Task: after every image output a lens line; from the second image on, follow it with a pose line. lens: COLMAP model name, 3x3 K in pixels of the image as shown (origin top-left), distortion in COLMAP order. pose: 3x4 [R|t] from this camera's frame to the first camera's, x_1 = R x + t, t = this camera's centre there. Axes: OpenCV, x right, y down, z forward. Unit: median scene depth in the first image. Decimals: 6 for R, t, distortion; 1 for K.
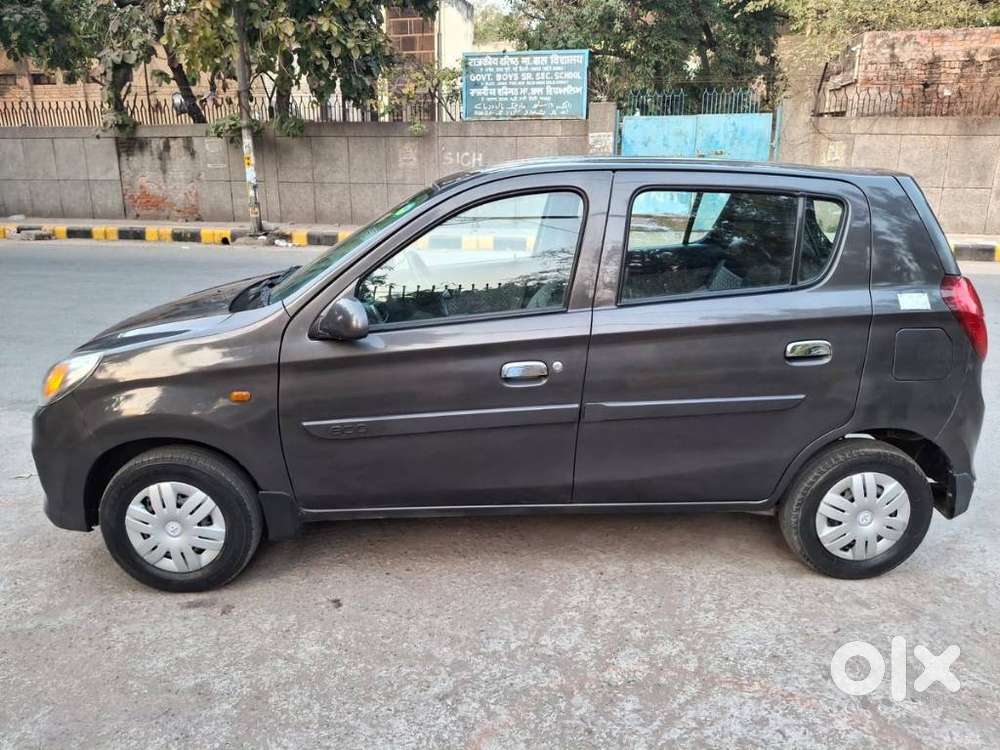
lens RADIAL K [[751.2, 0, 494.7], [0, 751.2, 382.3], [0, 0, 1]] dist [-0.004164, -0.011011]
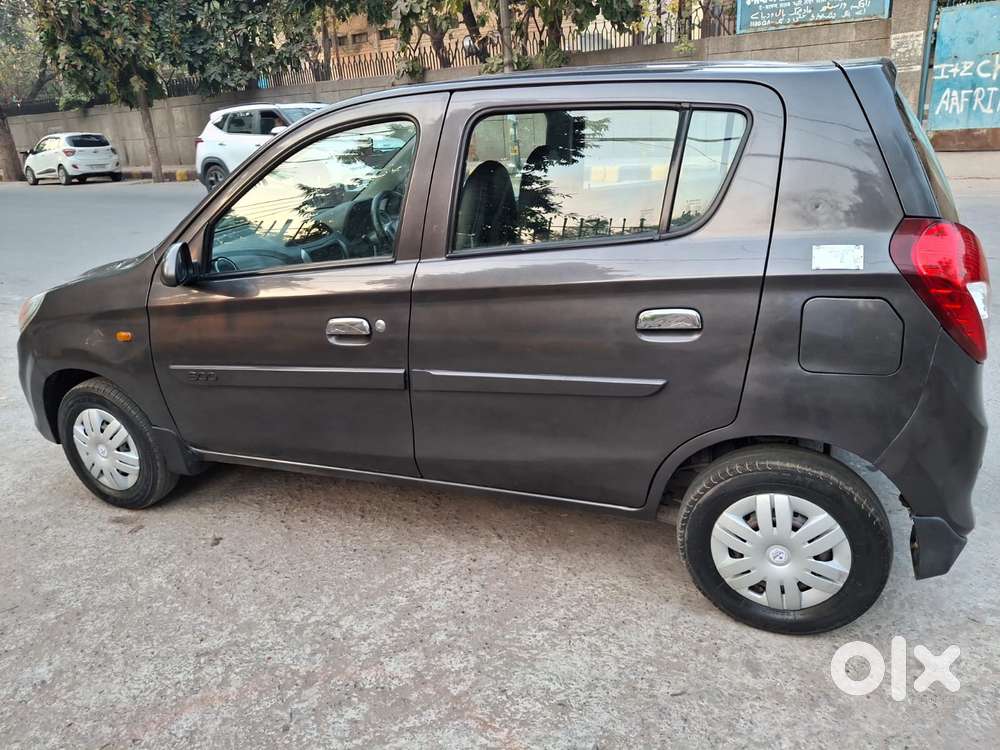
lens RADIAL K [[751.2, 0, 484.6], [0, 751.2, 370.4], [0, 0, 1]] dist [-0.004164, -0.011011]
pose [[0.903397, 0.080091, -0.421258, 0.217160], [-0.049952, 0.995370, 0.082121, -0.017645], [0.425885, -0.053145, 0.903215, 0.094129]]
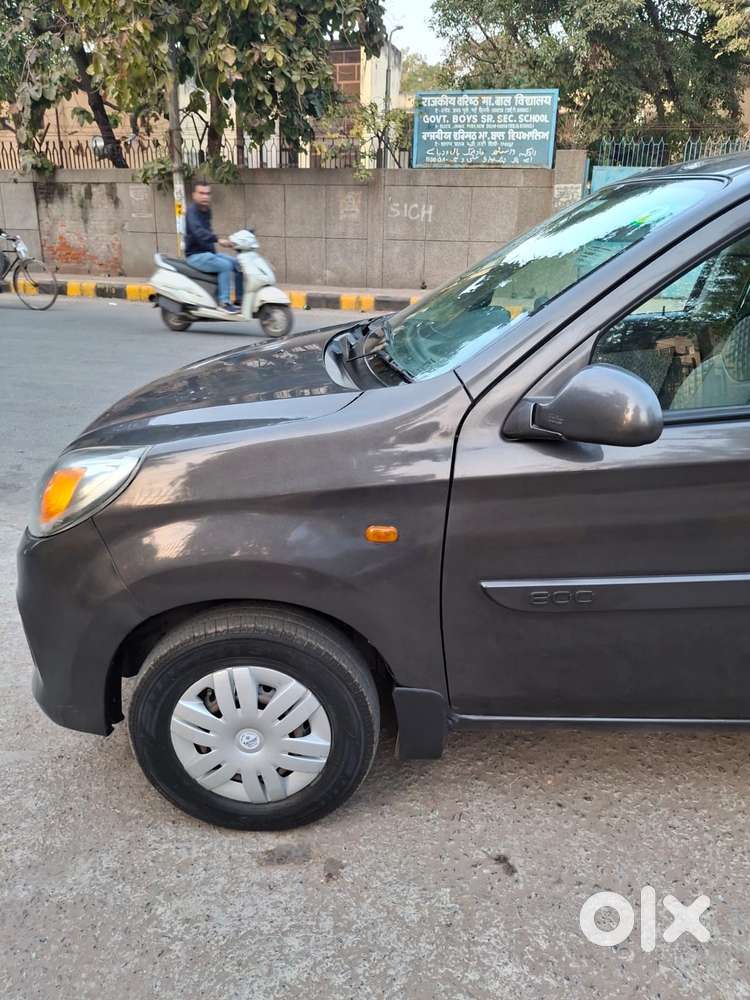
lens RADIAL K [[751.2, 0, 371.5], [0, 751.2, 500.5], [0, 0, 1]] dist [-0.004164, -0.011011]
pose [[0.999150, 0.028749, -0.029528, -0.124667], [-0.026739, 0.997438, 0.066347, -0.017334], [0.031360, -0.065502, 0.997360, 0.159224]]
